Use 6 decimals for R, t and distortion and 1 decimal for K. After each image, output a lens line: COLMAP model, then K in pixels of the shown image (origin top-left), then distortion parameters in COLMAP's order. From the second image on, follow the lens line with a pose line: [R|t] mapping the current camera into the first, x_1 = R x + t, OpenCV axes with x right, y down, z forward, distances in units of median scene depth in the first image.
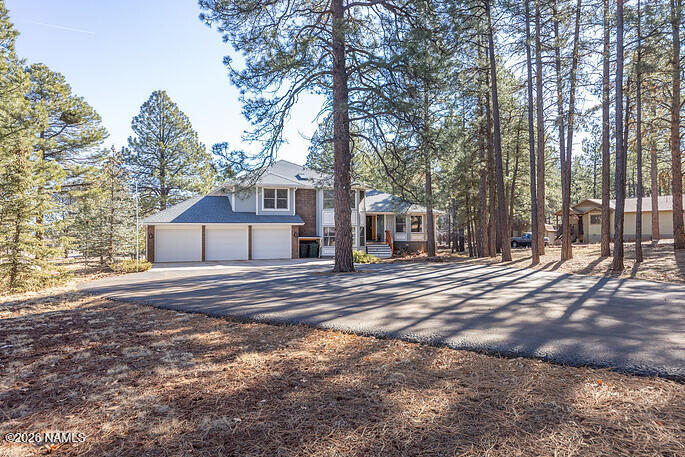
lens RADIAL K [[260.5, 0, 342.5], [0, 260.5, 228.5], [0, 0, 1]] dist [-0.000631, 0.000089]
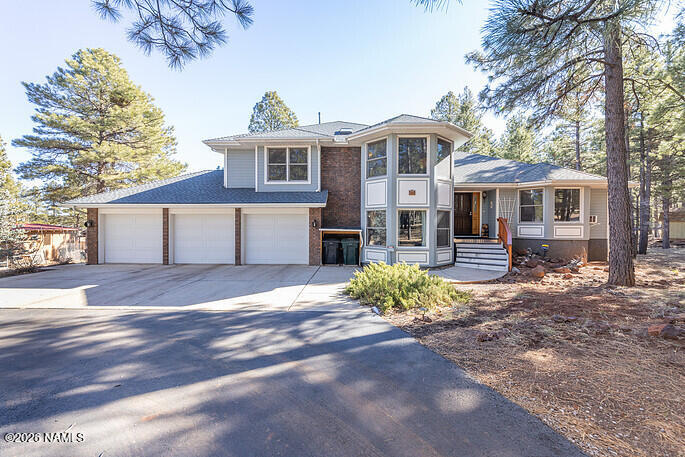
lens RADIAL K [[273.0, 0, 342.7], [0, 273.0, 220.3], [0, 0, 1]] dist [0.000142, 0.000034]
pose [[0.928613, 0.004467, -0.371023, 0.098105], [-0.000981, 0.999954, 0.009586, 0.009527], [0.371049, -0.008538, 0.928574, 0.445724]]
